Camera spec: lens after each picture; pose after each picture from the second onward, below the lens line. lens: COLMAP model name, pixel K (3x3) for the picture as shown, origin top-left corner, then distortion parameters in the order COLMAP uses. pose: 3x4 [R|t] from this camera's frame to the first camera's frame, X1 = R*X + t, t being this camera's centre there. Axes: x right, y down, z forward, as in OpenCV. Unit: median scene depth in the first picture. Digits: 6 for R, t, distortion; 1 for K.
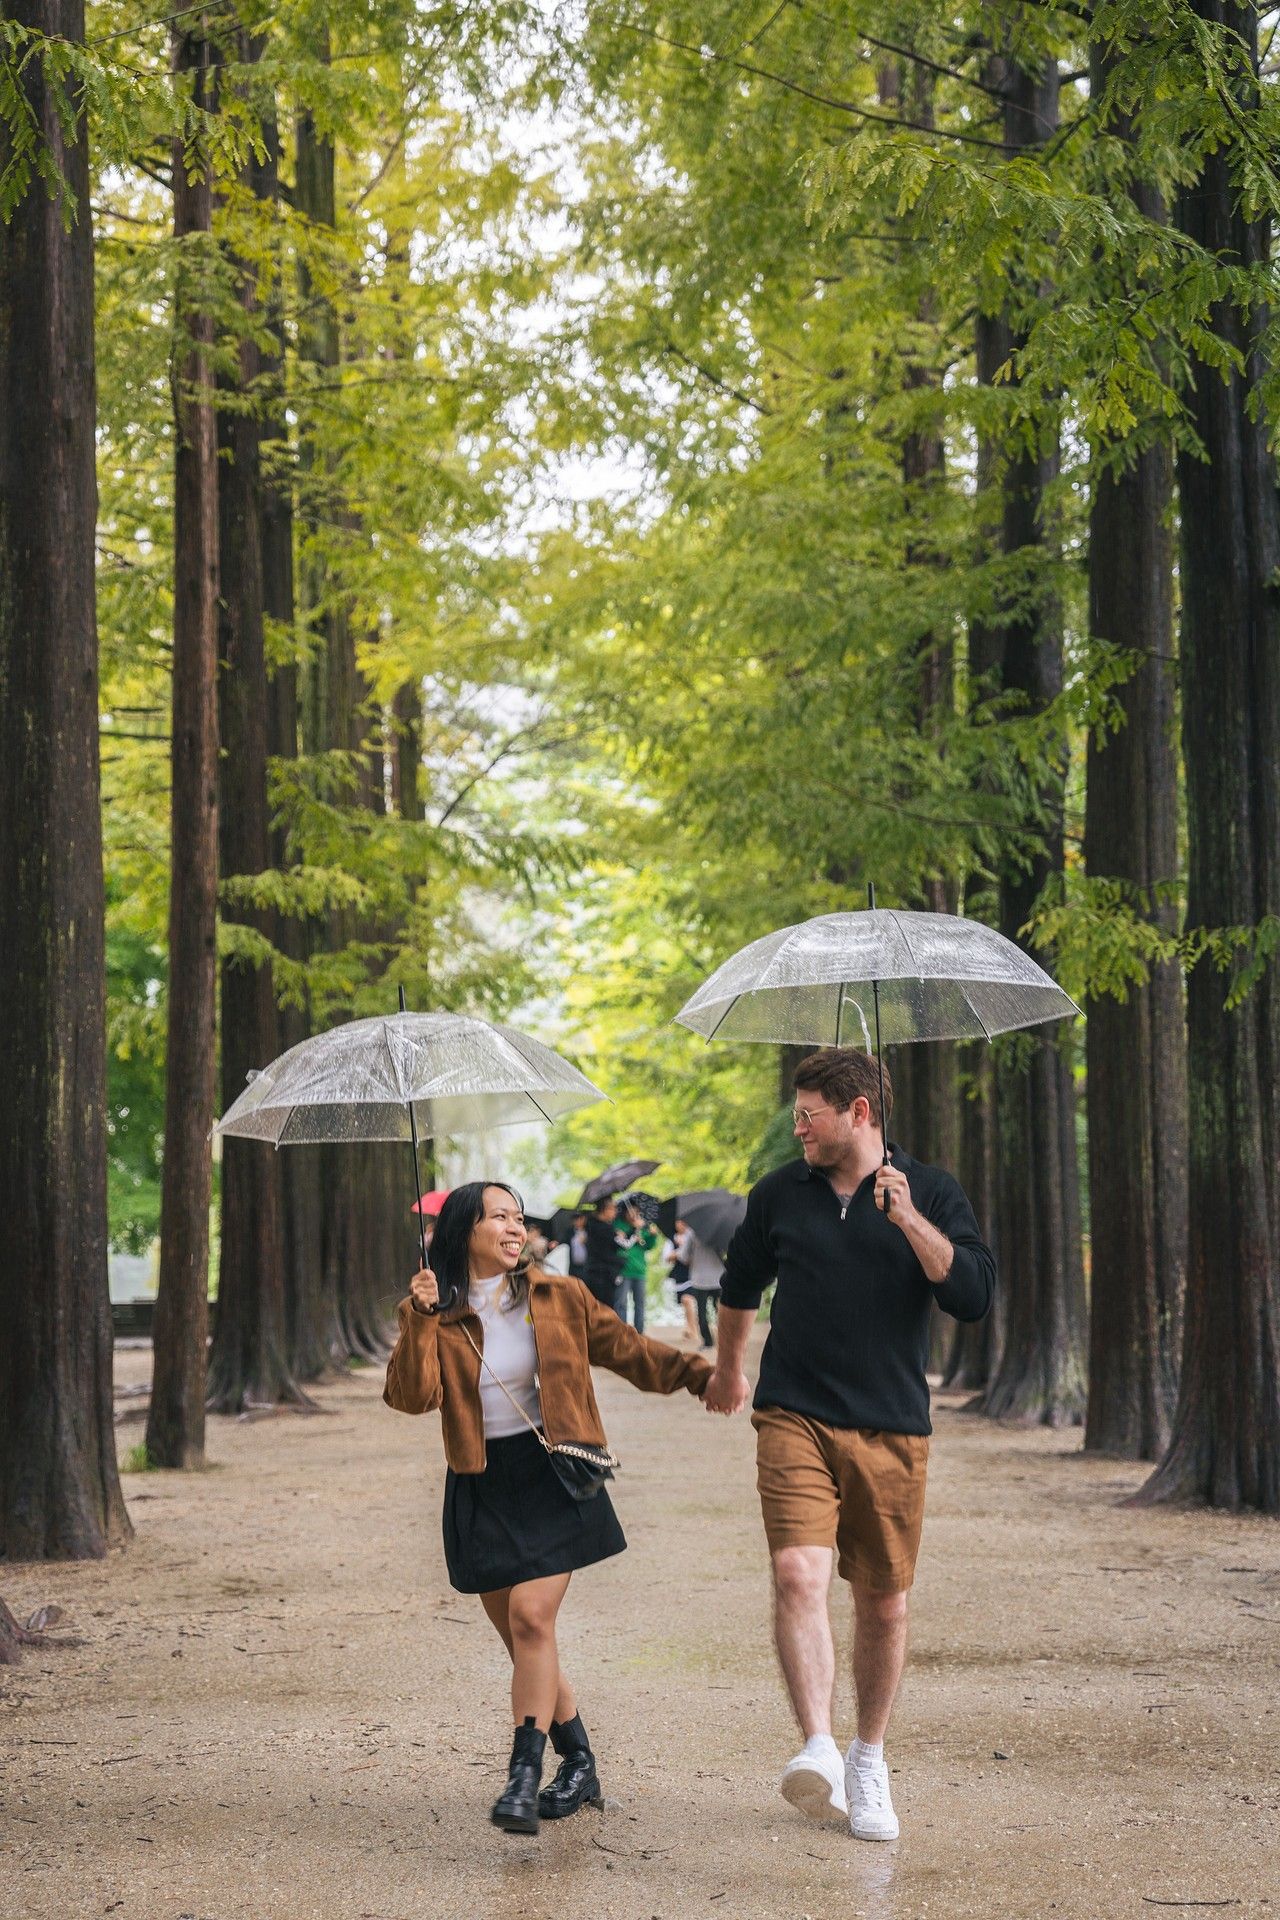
lens RADIAL K [[2995.9, 0, 631.6], [0, 2995.9, 924.5], [0, 0, 1]] dist [0.008130, -0.003533]
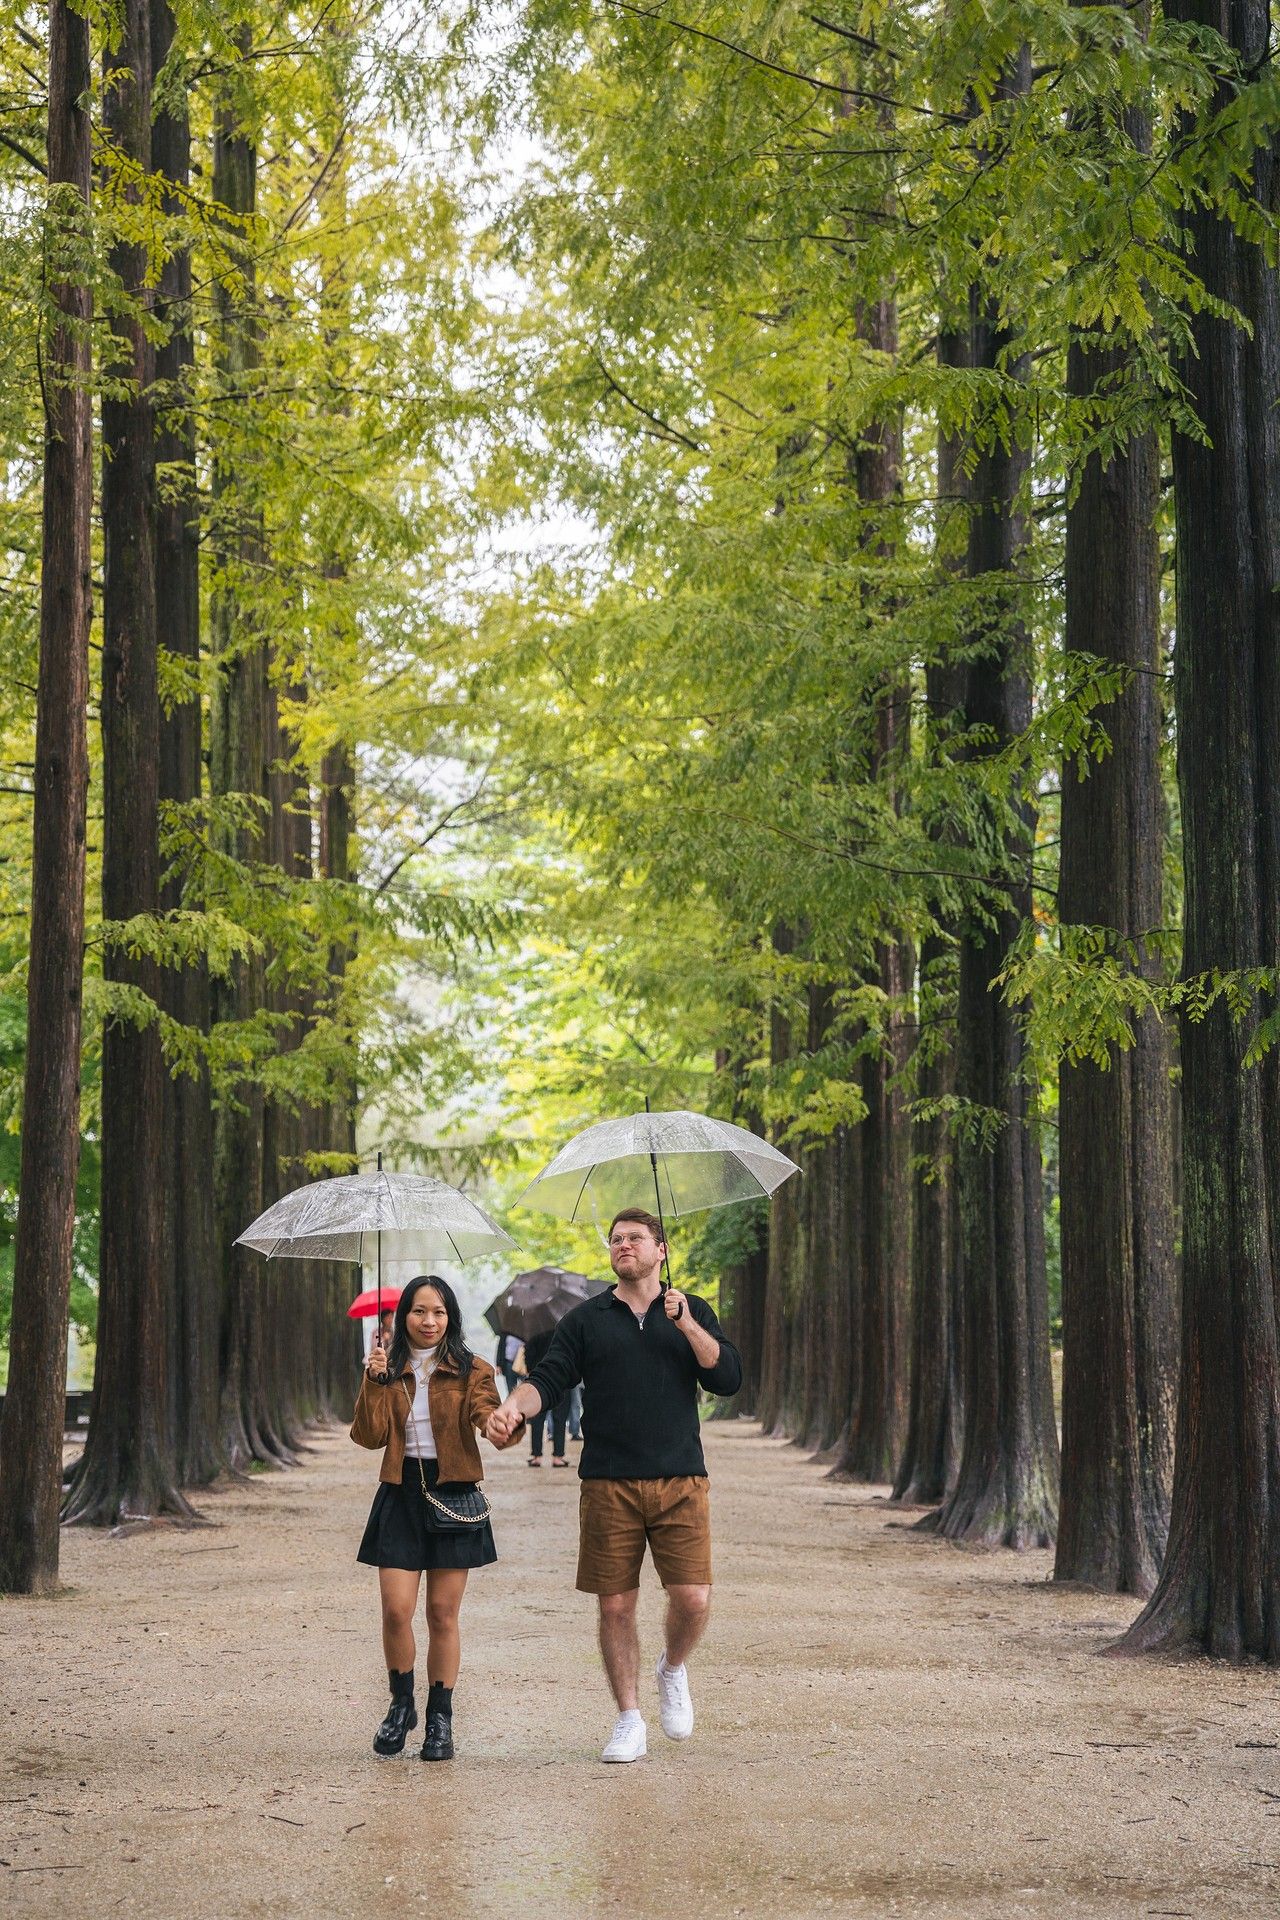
lens RADIAL K [[2995.9, 0, 631.6], [0, 2995.9, 924.5], [0, 0, 1]] dist [0.008130, -0.003533]
pose [[0.999804, 0.011097, 0.016402, 0.007065], [-0.010590, 0.999472, -0.030712, 0.007854], [-0.016735, 0.030532, 0.999394, 0.083415]]
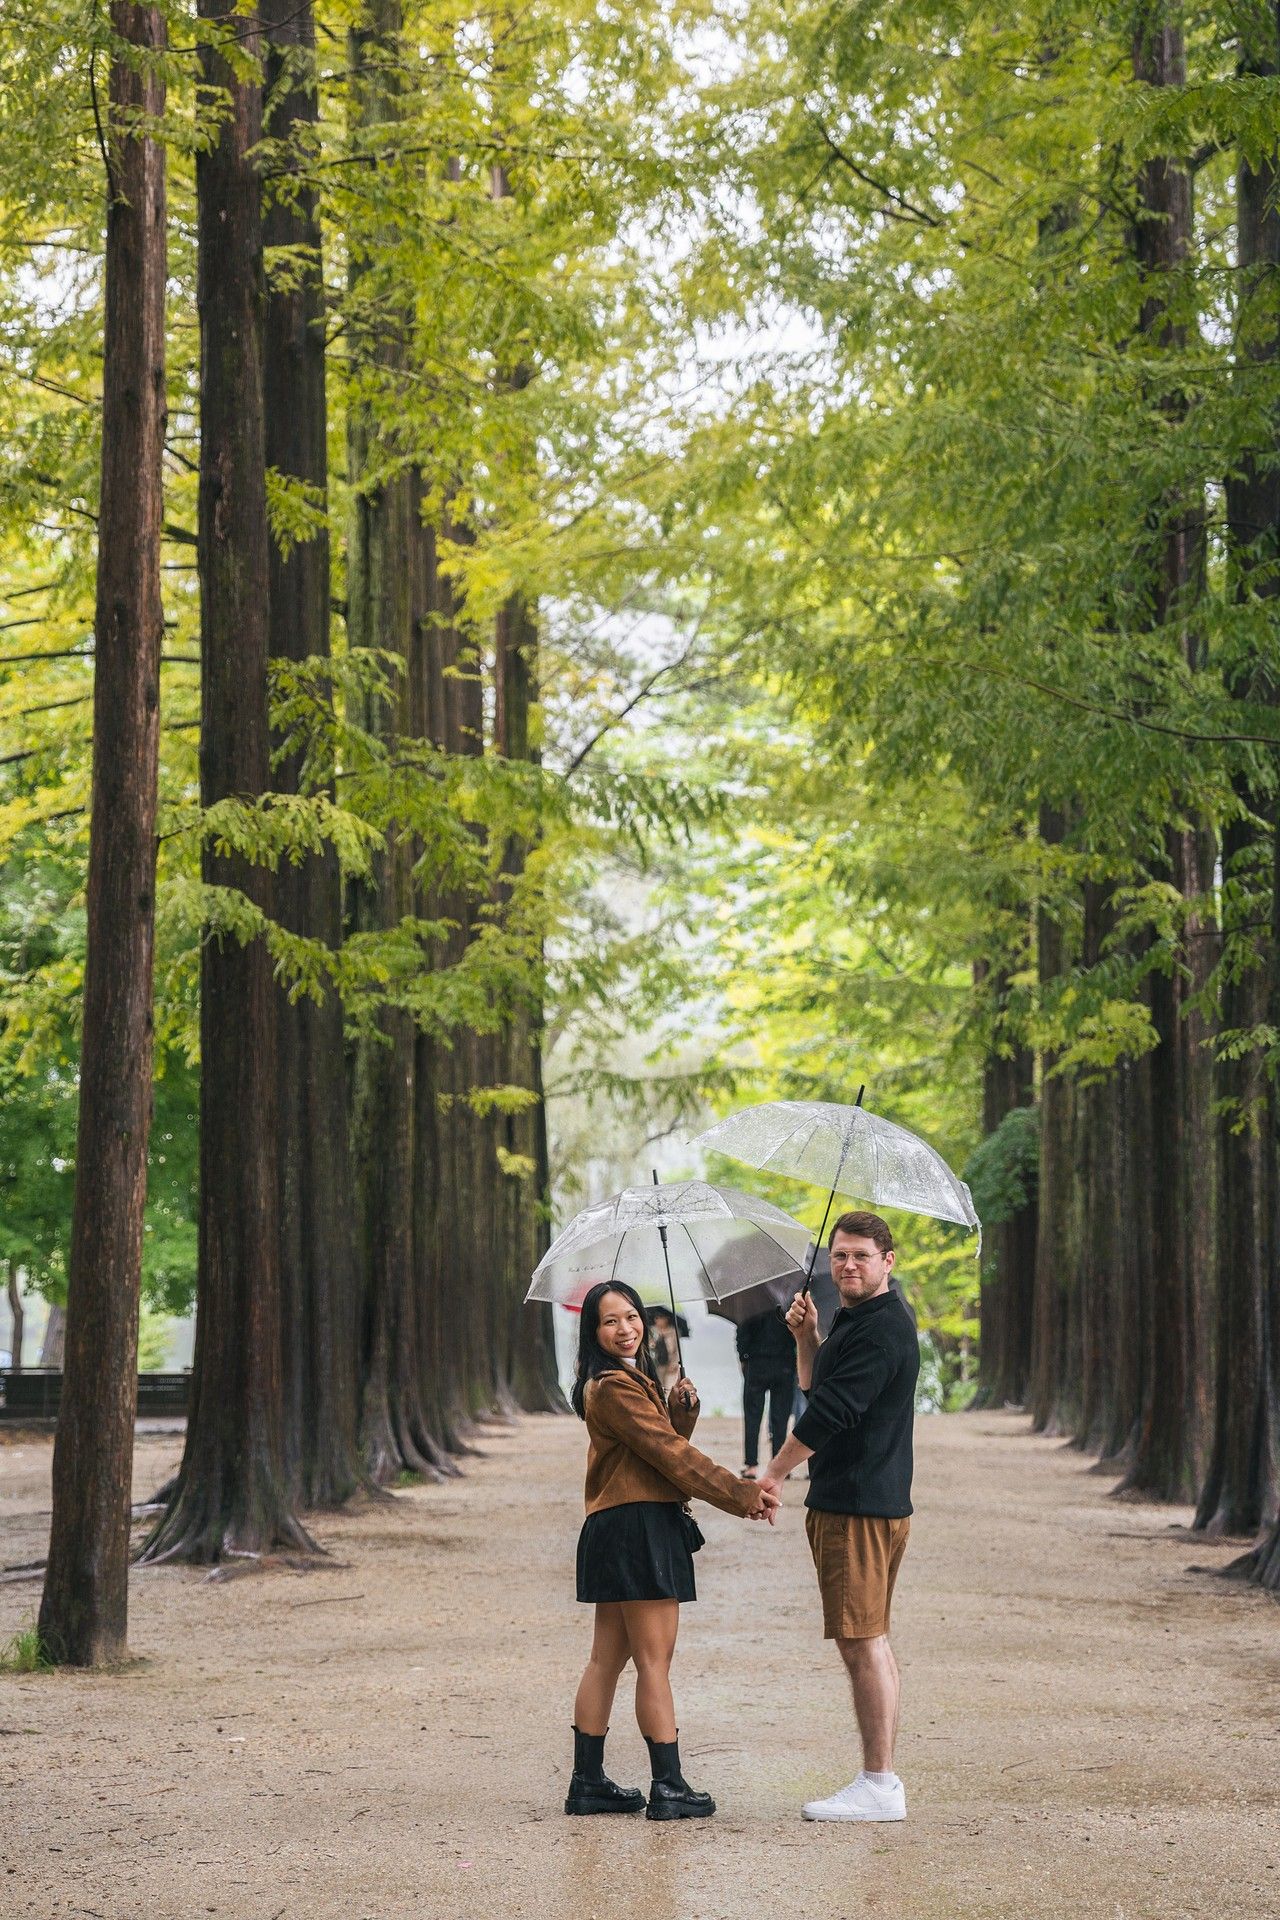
lens RADIAL K [[3477.4, 0, 646.6], [0, 3477.4, 752.1], [0, 0, 1]] dist [0.008733, 0.030142]
pose [[0.998725, 0.002400, -0.050433, 0.013120], [-0.004782, 0.998876, -0.047164, 0.006351], [0.050263, 0.047345, 0.997613, 0.145627]]
